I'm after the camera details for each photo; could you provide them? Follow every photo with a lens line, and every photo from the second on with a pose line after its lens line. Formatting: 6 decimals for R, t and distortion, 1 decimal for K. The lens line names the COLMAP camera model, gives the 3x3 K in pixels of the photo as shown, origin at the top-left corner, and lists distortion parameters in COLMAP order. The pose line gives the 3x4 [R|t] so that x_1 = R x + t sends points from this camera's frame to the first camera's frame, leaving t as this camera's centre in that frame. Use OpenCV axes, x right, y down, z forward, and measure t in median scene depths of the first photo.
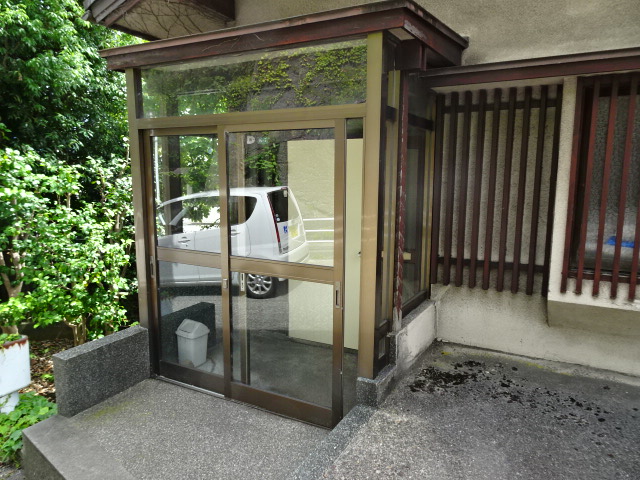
lens RADIAL K [[458.0, 0, 320.4], [0, 458.0, 240.1], [0, 0, 1]] dist [0.001420, 0.004176]
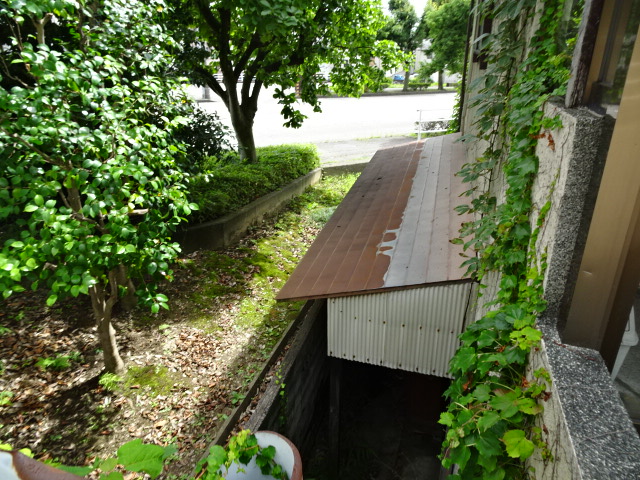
lens RADIAL K [[458.0, 0, 320.0], [0, 458.0, 239.5], [0, 0, 1]] dist [0.001420, 0.004176]
pose [[0.974976, -0.092162, 0.202306, -0.423013], [0.038986, 0.966799, 0.252546, 0.008908], [-0.218865, -0.238339, 0.946199, 0.474395]]
